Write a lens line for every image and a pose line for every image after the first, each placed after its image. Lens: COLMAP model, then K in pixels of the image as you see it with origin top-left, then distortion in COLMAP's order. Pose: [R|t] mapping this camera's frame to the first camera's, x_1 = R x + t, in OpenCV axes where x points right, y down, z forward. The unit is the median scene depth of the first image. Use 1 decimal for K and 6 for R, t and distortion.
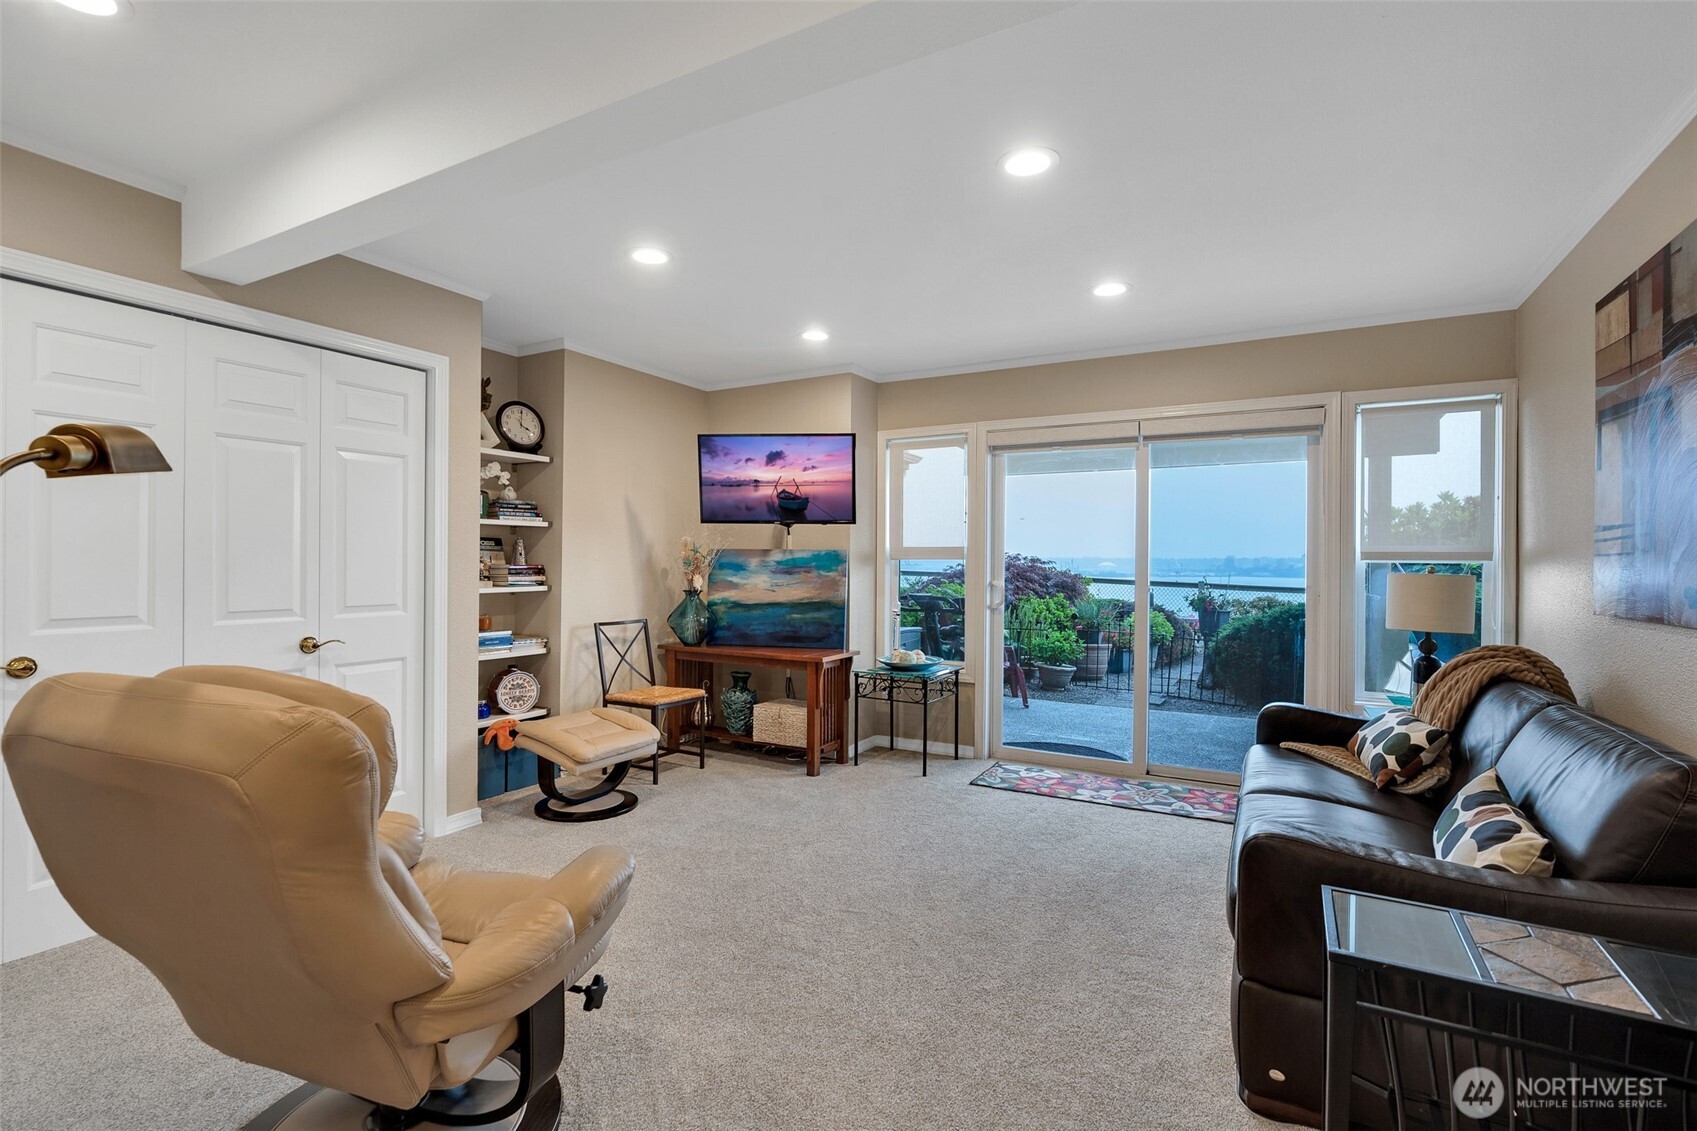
lens RADIAL K [[782.5, 0, 843.7], [0, 782.5, 573.7], [0, 0, 1]] dist [-0.002259, -0.000197]
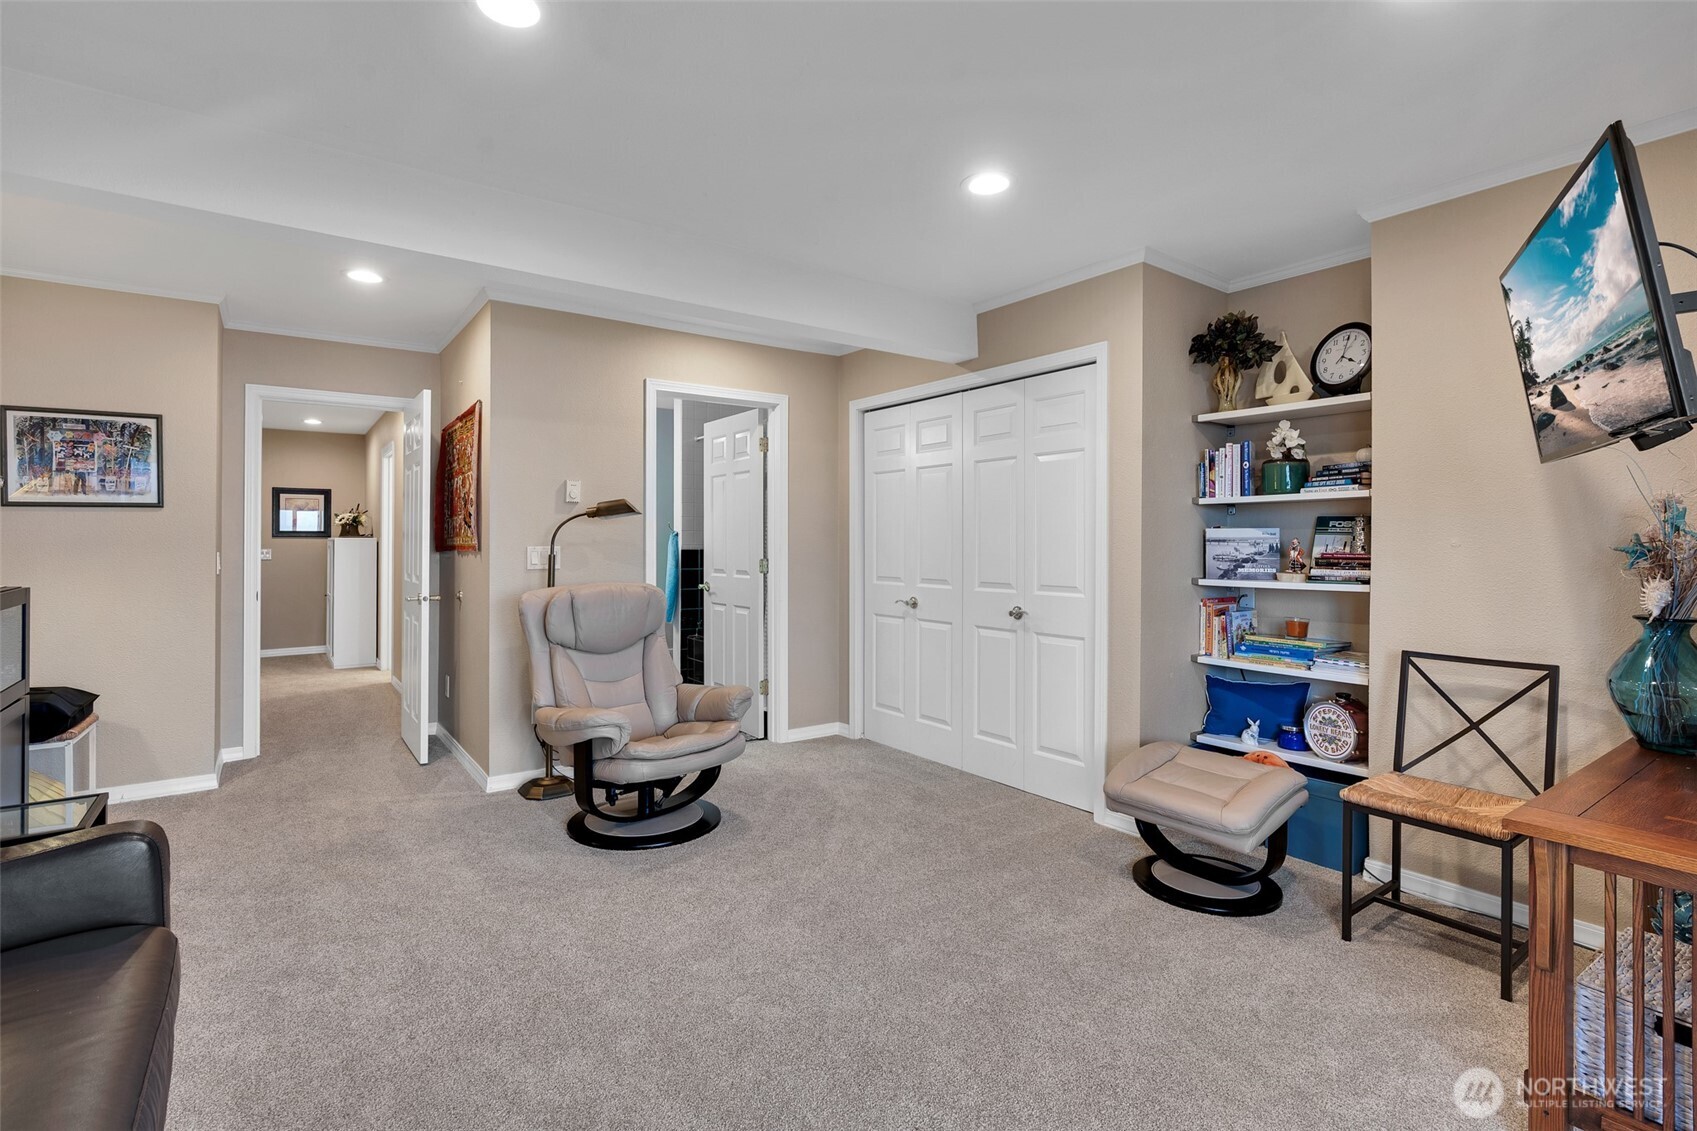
lens RADIAL K [[782.5, 0, 843.7], [0, 782.5, 573.7], [0, 0, 1]] dist [-0.002259, -0.000197]
pose [[-0.440448, 0.015622, -0.897642, 0.417242], [-0.023729, 0.999297, 0.029035, -0.003305], [0.897465, 0.034088, -0.439767, 0.889698]]
